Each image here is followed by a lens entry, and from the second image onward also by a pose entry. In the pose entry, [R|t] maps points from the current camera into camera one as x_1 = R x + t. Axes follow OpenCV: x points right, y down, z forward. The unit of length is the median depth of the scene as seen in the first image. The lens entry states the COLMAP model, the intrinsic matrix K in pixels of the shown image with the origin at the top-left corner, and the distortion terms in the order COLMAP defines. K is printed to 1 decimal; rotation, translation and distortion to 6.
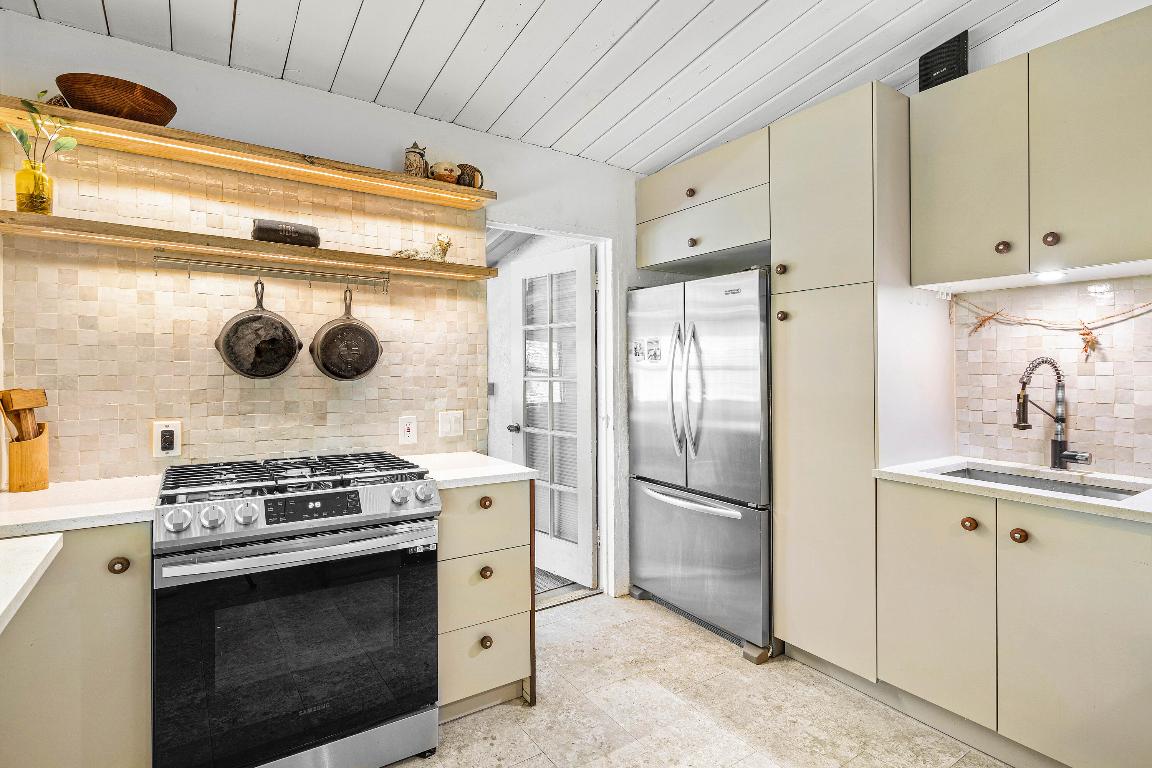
lens RADIAL K [[540.7, 0, 576.0], [0, 540.7, 384.0], [0, 0, 1]] dist [0.000548, -0.000113]
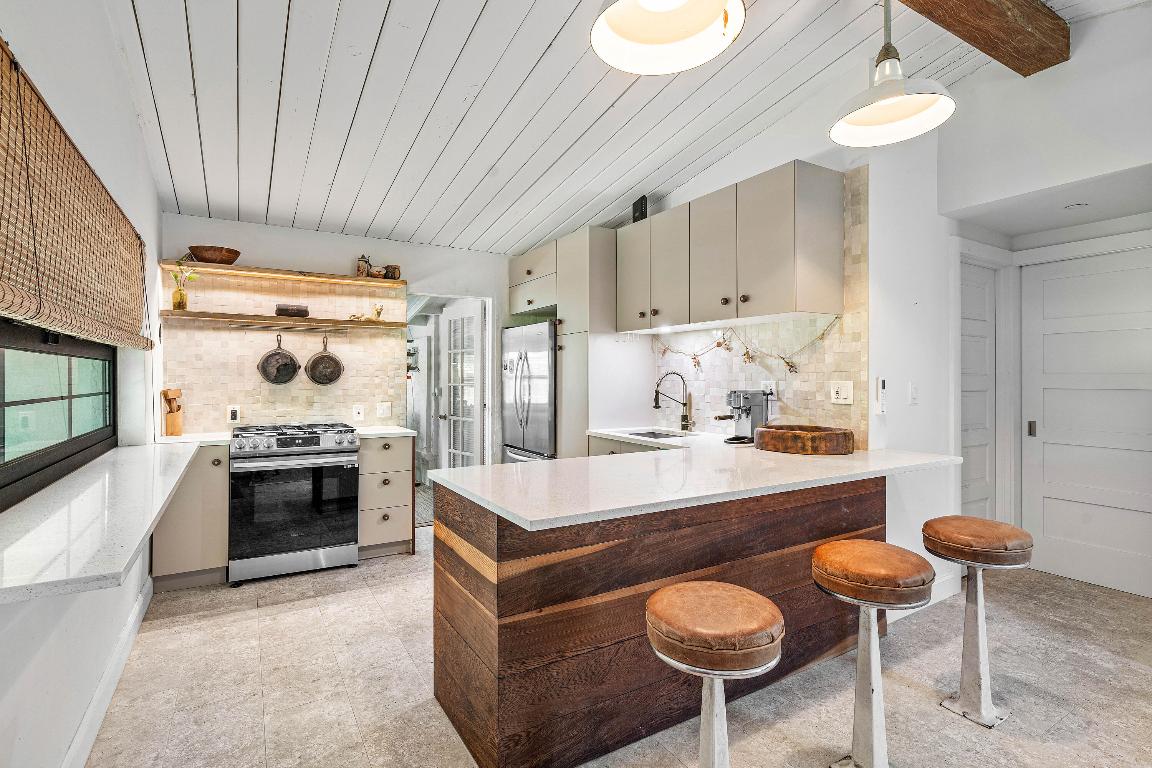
lens RADIAL K [[561.6, 0, 575.8], [0, 561.6, 376.2], [0, 0, 1]] dist [-0.000530, 0.000114]
pose [[0.996951, -0.006390, -0.077768, 0.646708], [0.004062, 0.999540, -0.030050, 0.026635], [0.077924, 0.029642, 0.996518, -0.943203]]
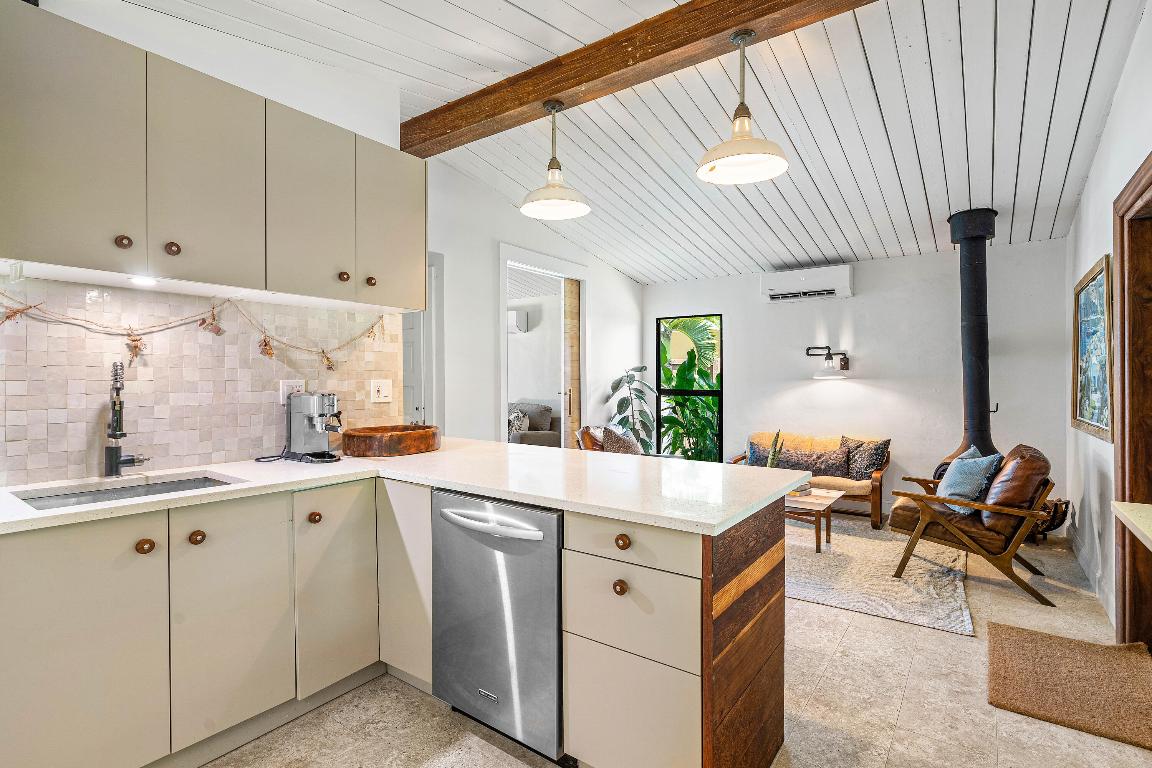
lens RADIAL K [[561.6, 0, 575.8], [0, 561.6, 376.2], [0, 0, 1]] dist [-0.000530, 0.000114]
pose [[-0.313473, -0.004483, 0.949587, -0.320365], [0.022130, 0.999683, 0.012025, -0.016568], [-0.949339, 0.024784, -0.313274, 0.508123]]
